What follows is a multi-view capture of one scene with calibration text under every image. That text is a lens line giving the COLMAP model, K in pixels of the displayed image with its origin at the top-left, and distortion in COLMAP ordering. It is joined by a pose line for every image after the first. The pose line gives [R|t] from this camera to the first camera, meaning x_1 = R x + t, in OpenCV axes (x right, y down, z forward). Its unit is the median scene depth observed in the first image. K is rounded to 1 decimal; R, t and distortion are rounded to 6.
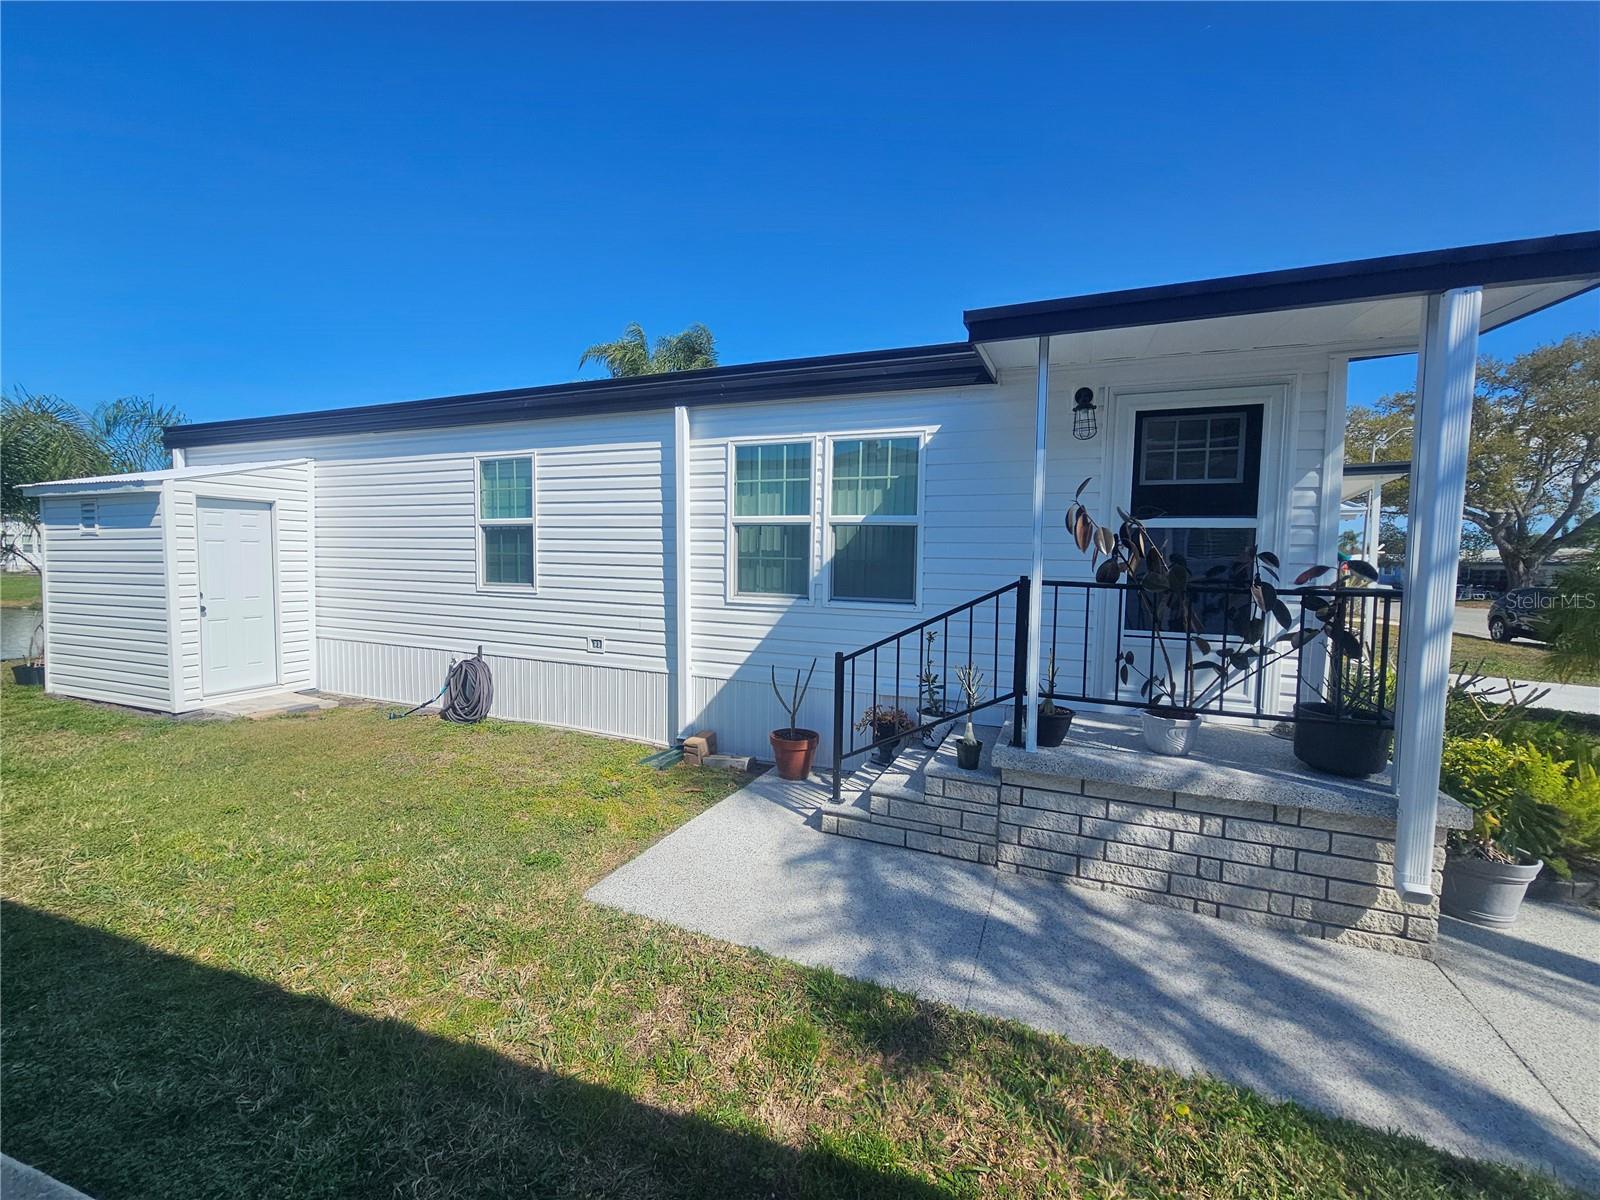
lens RADIAL K [[650.8, 0, 795.8], [0, 650.8, 598.8], [0, 0, 1]] dist [-0.003491, -0.001181]
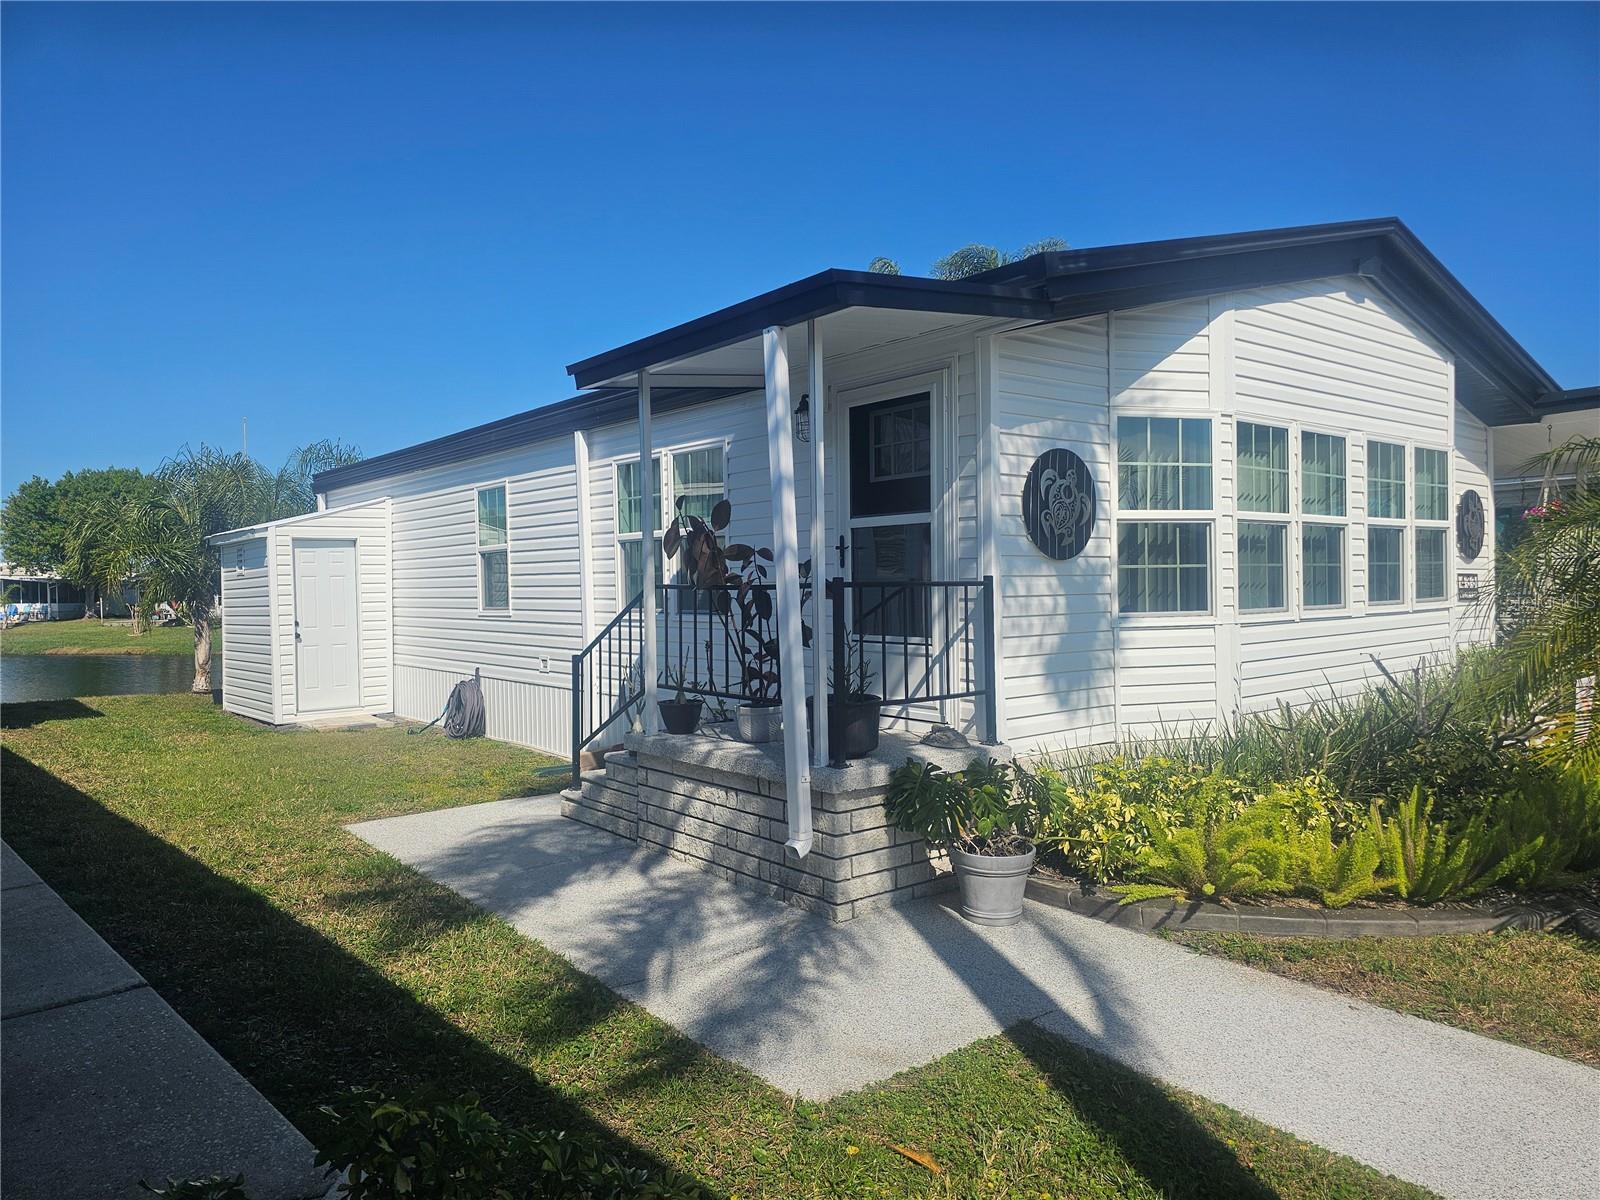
lens RADIAL K [[1073.1, 0, 804.8], [0, 1073.1, 598.6], [0, 0, 1]] dist [0.058339, -0.063576]
pose [[0.883647, -0.027212, -0.467362, 0.822825], [0.006352, 0.998914, -0.046151, 0.046505], [0.468110, 0.037812, 0.882861, -0.296140]]
